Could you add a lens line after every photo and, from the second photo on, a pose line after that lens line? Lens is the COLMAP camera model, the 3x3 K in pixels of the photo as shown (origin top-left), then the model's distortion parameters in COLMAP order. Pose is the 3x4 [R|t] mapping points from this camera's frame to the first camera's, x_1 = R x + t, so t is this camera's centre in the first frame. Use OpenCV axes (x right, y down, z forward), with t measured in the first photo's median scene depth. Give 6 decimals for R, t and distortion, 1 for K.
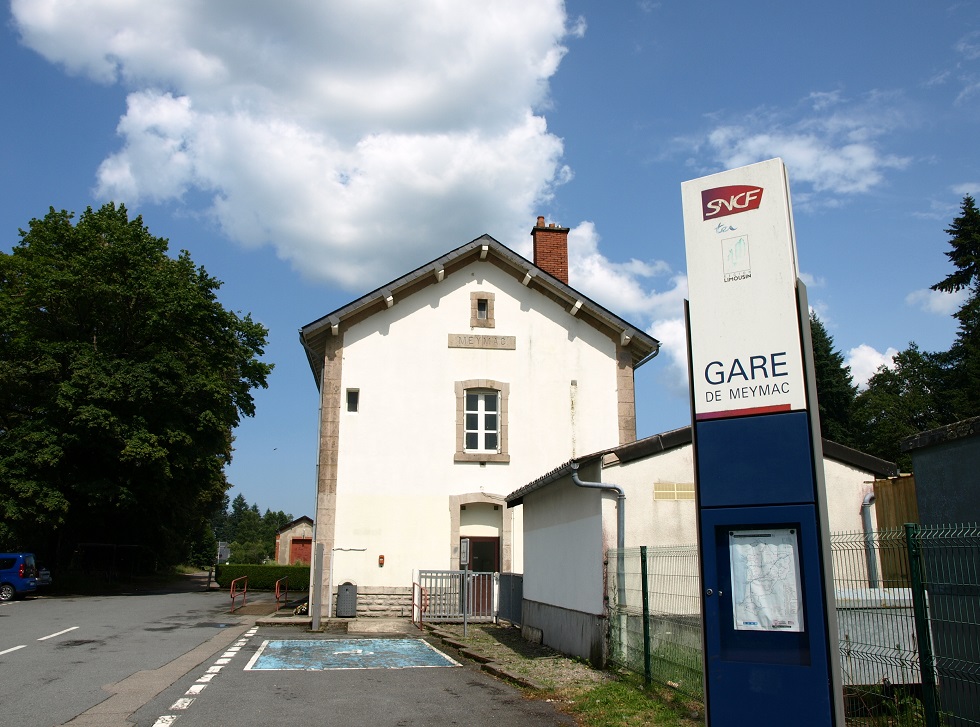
lens RADIAL K [[808.0, 0, 490.0], [0, 808.0, 363.5], [0, 0, 1]] dist [-0.072363, -0.000812]
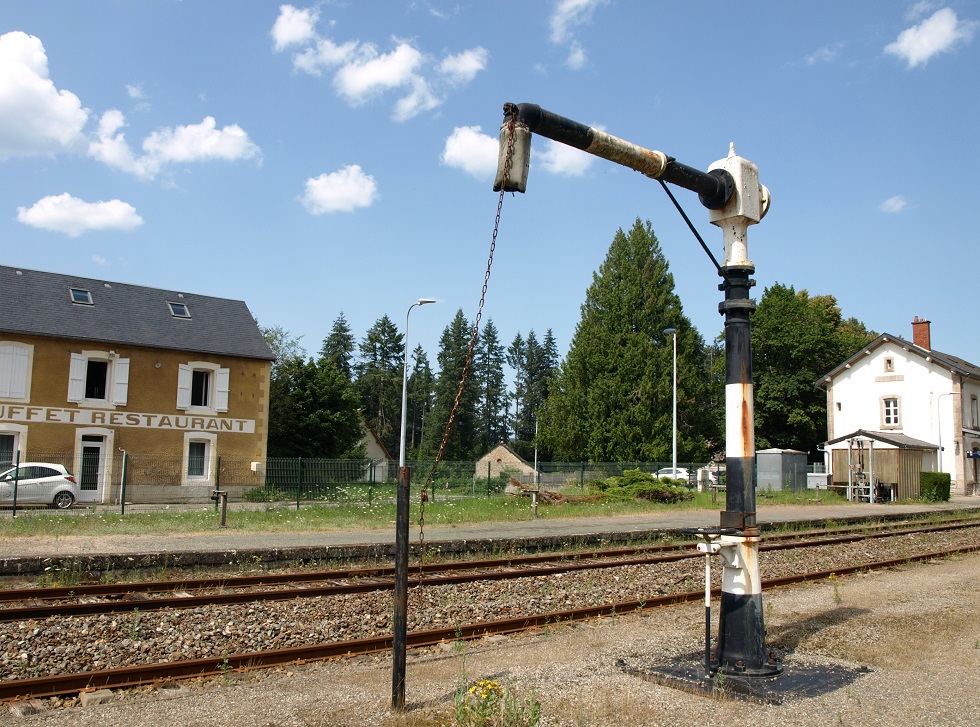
lens RADIAL K [[808.0, 0, 490.0], [0, 808.0, 363.5], [0, 0, 1]] dist [-0.072363, -0.000812]
pose [[0.590210, -0.090914, -0.802114, 1.166806], [0.175728, 0.984279, 0.017743, -0.316012], [0.787891, -0.151425, 0.596908, -1.302097]]
